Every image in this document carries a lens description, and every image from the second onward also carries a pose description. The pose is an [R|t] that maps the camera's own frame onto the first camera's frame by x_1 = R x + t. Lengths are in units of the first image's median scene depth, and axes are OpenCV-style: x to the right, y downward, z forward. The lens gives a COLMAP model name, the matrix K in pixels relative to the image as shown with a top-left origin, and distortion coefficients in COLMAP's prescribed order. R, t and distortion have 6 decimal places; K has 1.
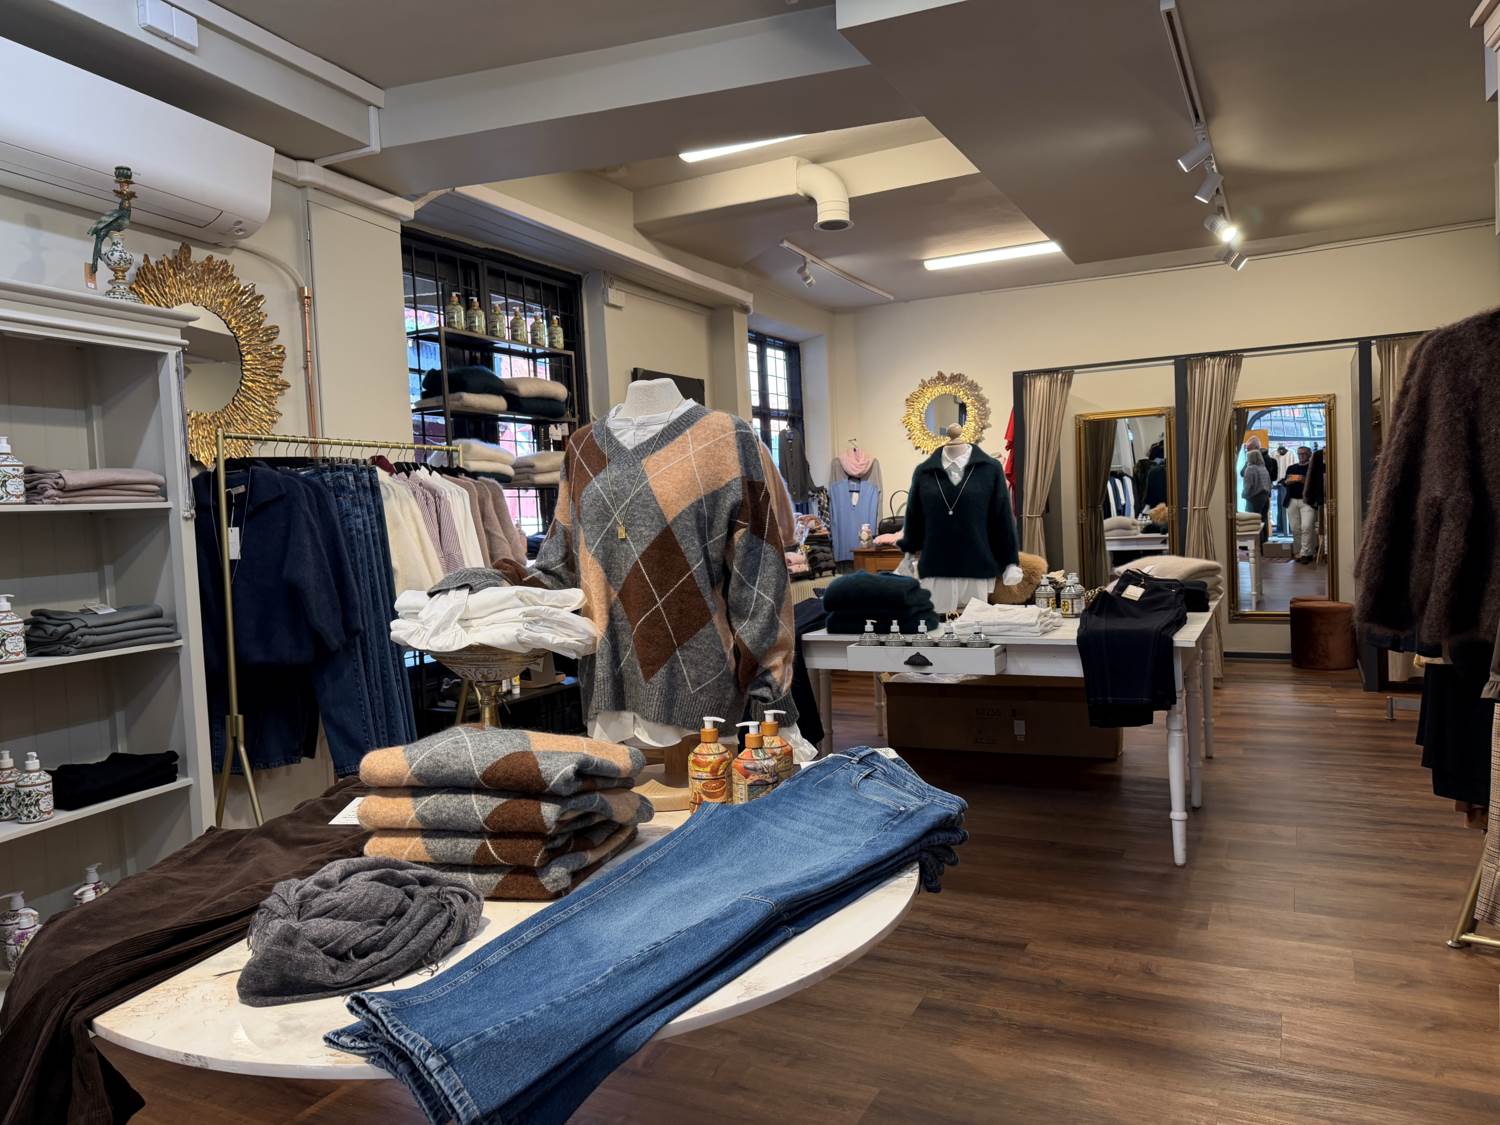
lens RADIAL K [[1046.9, 0, 751.6], [0, 1046.9, 567.2], [0, 0, 1]] dist [0.059790, -0.084726]
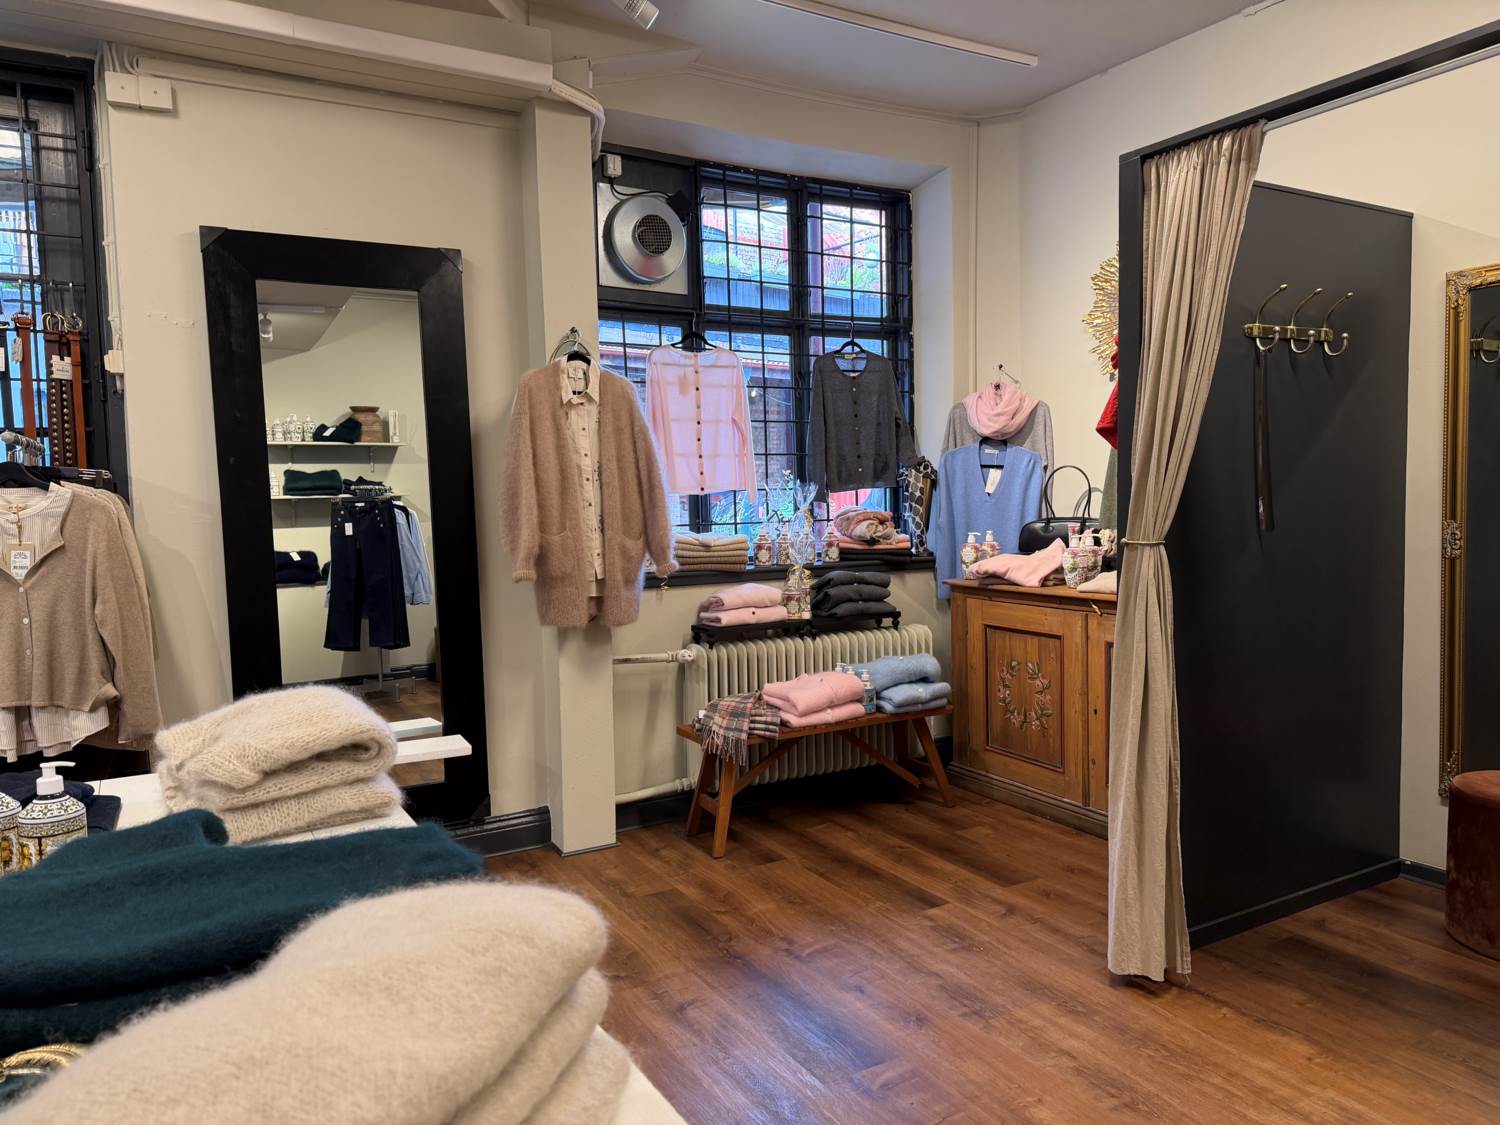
lens RADIAL K [[1046.9, 0, 761.7], [0, 1046.9, 563.8], [0, 0, 1]] dist [0.059790, -0.084726]
pose [[0.835860, 0.060397, -0.545610, 0.376992], [-0.044368, 0.998110, 0.042516, -0.053398], [0.547147, -0.011330, 0.836960, 0.649025]]
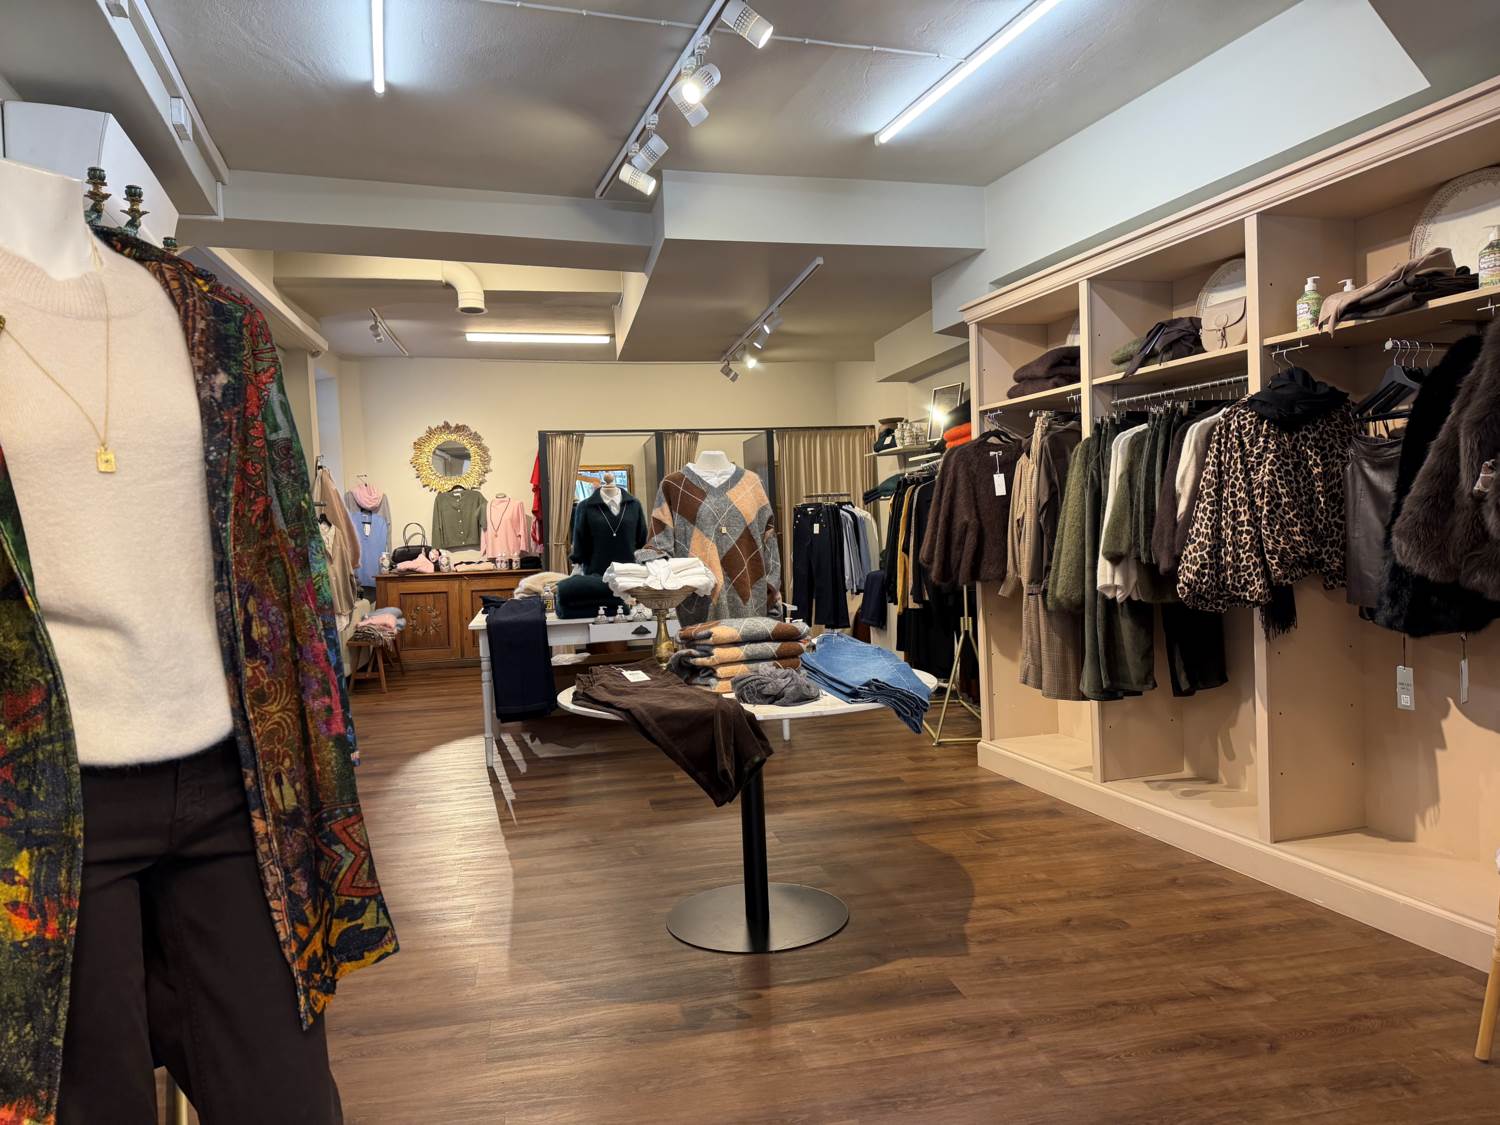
lens RADIAL K [[1046.9, 0, 774.0], [0, 1046.9, 560.7], [0, 0, 1]] dist [0.059790, -0.084726]
pose [[0.772869, -0.004697, 0.634549, -0.353562], [0.034804, 0.998781, -0.034997, 0.026182], [-0.633611, 0.049133, 0.772090, -0.153483]]
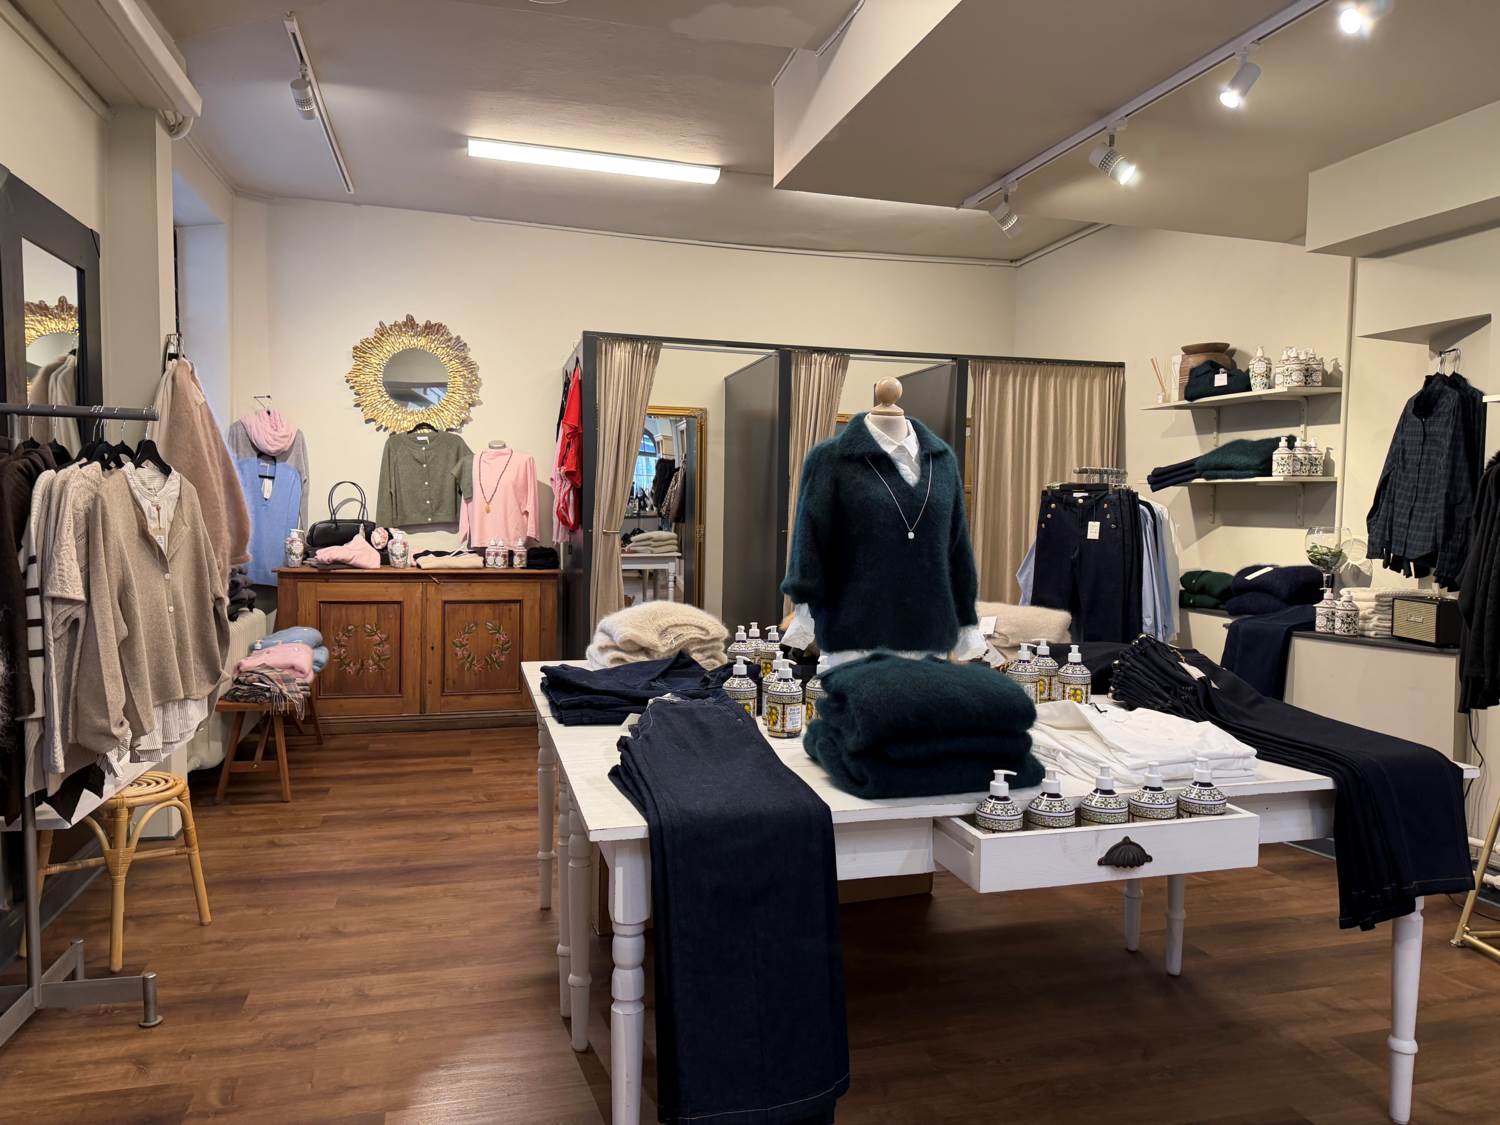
lens RADIAL K [[1046.9, 0, 755.4], [0, 1046.9, 559.6], [0, 0, 1]] dist [0.059790, -0.084726]
pose [[0.730568, 0.023950, 0.682420, -0.160159], [-0.014169, 0.999701, -0.019917, -0.017459], [-0.682693, 0.004882, 0.730689, 0.420348]]
